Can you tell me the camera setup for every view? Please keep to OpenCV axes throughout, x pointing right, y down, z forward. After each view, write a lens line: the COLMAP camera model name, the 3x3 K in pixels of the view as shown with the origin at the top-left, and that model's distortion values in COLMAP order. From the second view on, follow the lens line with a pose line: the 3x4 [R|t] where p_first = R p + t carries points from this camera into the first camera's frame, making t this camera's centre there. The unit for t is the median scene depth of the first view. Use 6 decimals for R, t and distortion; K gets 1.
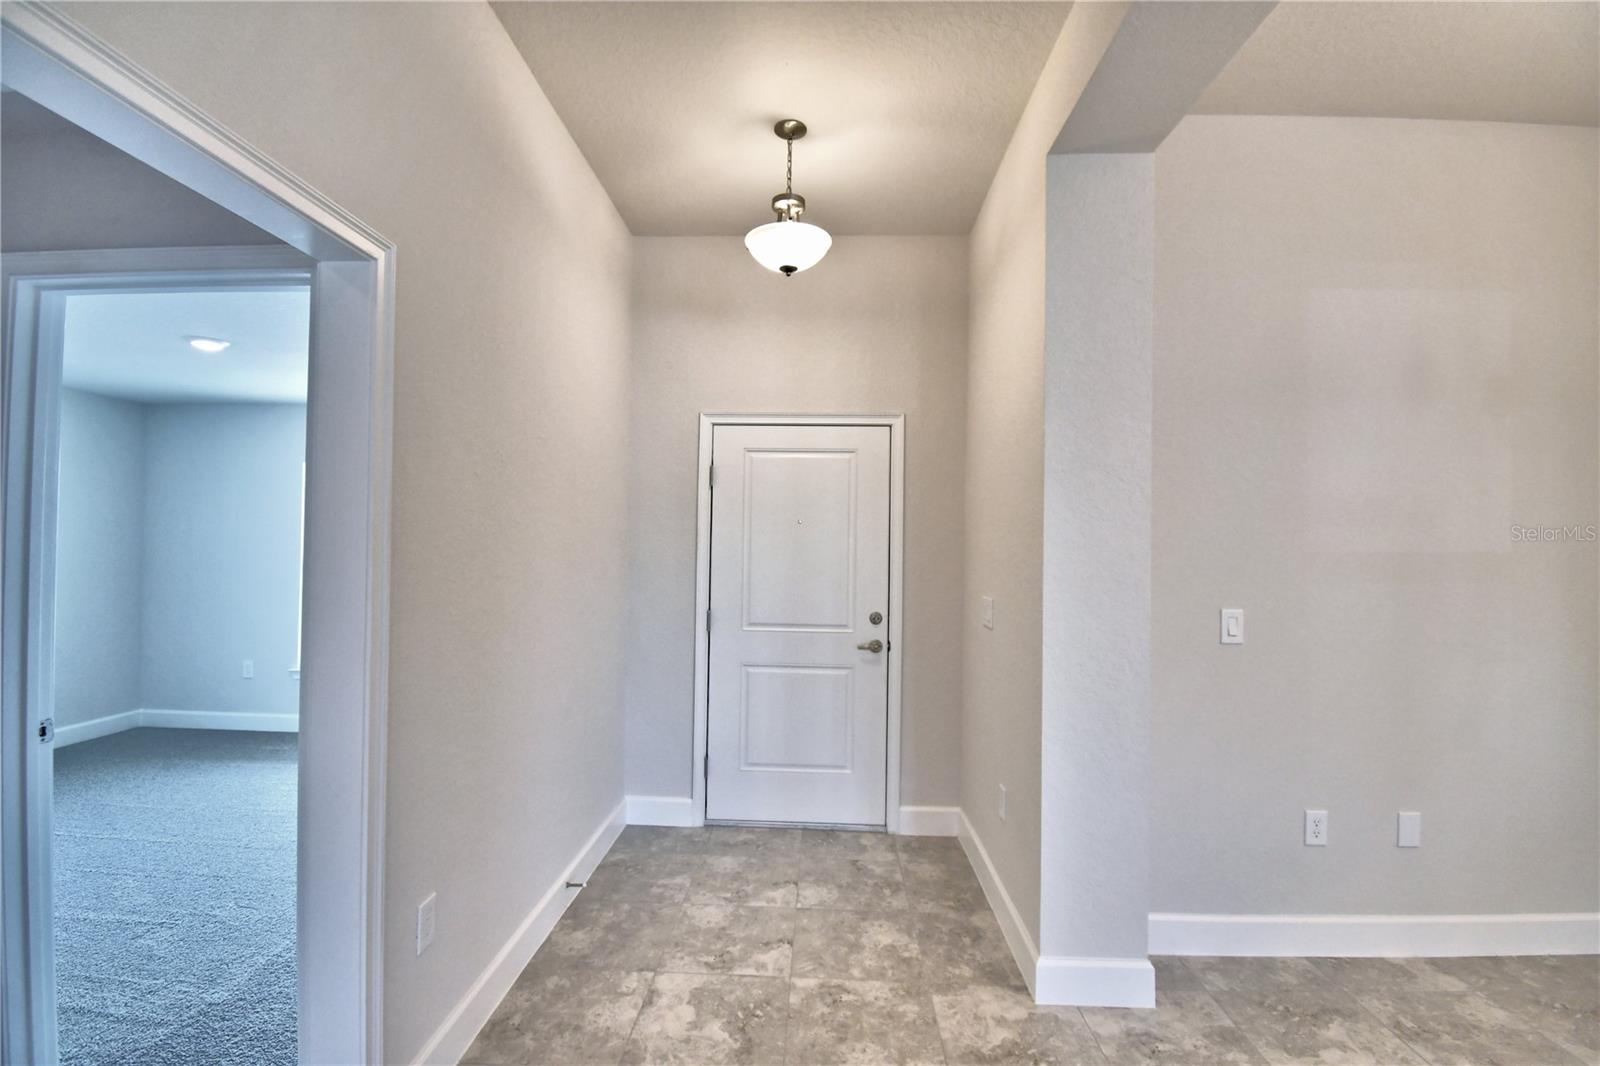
lens RADIAL K [[709.8, 0, 800.0], [0, 709.8, 533.0], [0, 0, 1]] dist [0.021053, -0.024054]
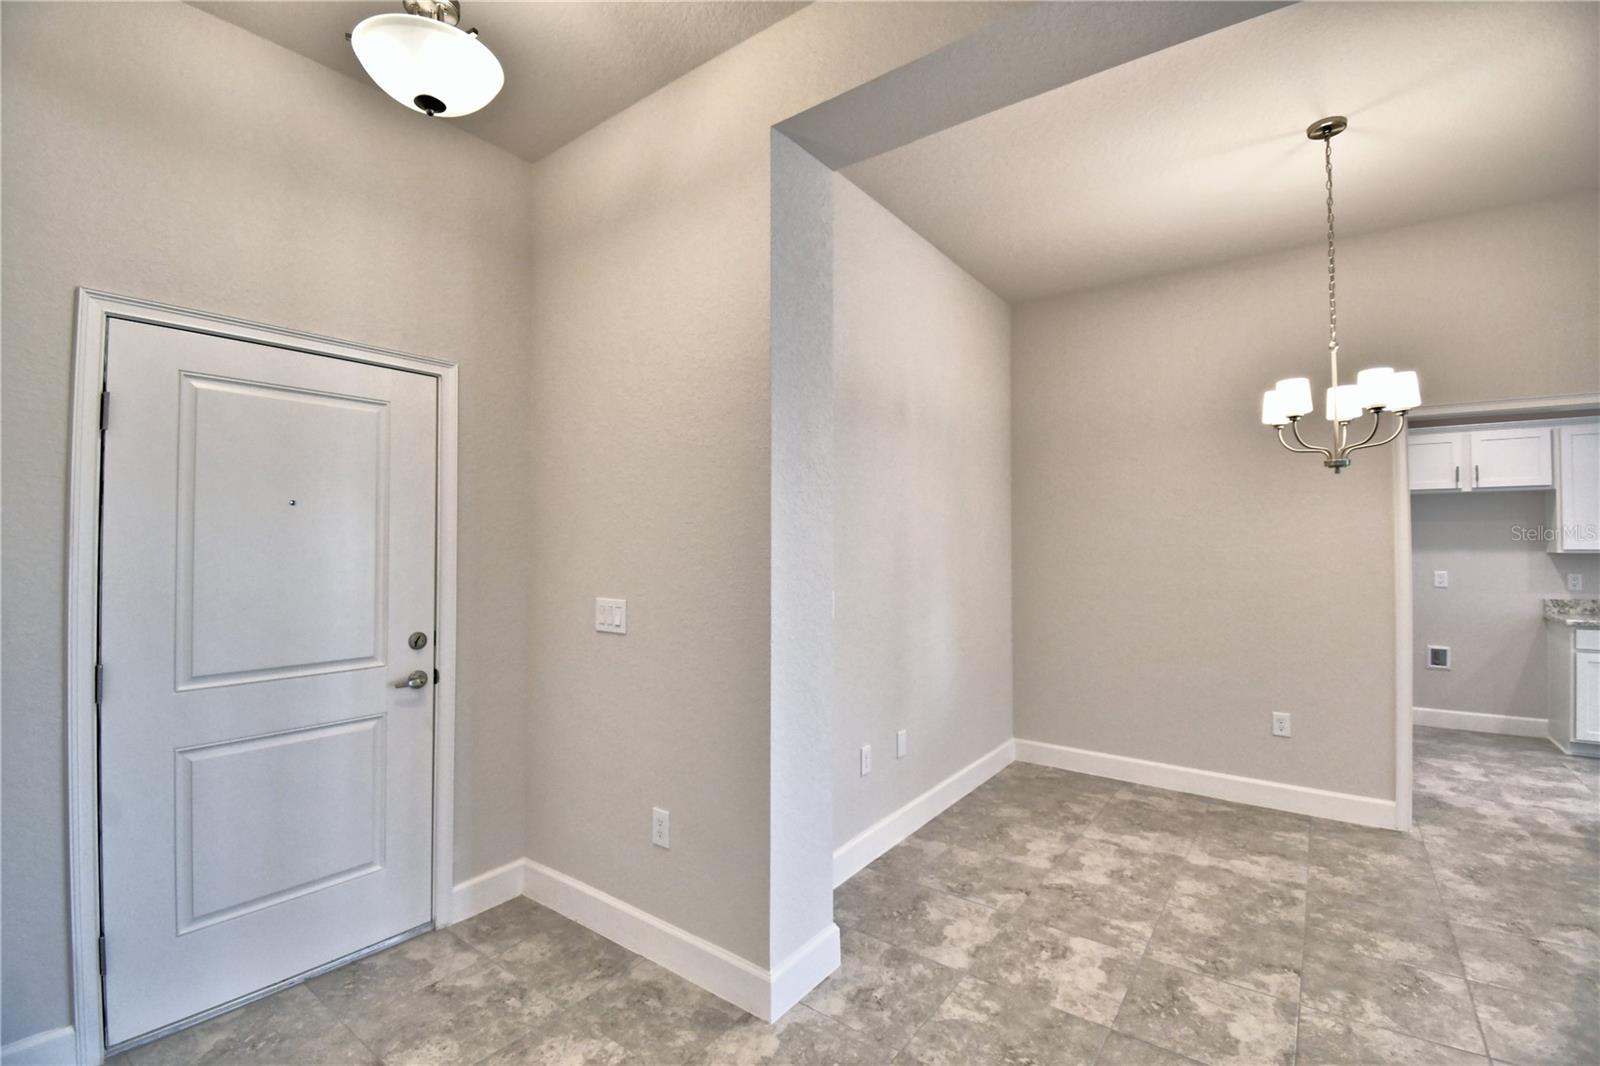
lens RADIAL K [[700.8, 0, 800.0], [0, 700.8, 533.0], [0, 0, 1]] dist [0.023068, -0.027624]
pose [[0.572135, -0.001070, 0.820159, -0.286954], [-0.007791, 0.999947, 0.006739, 0.003333], [-0.820123, -0.010245, 0.572096, 0.309590]]
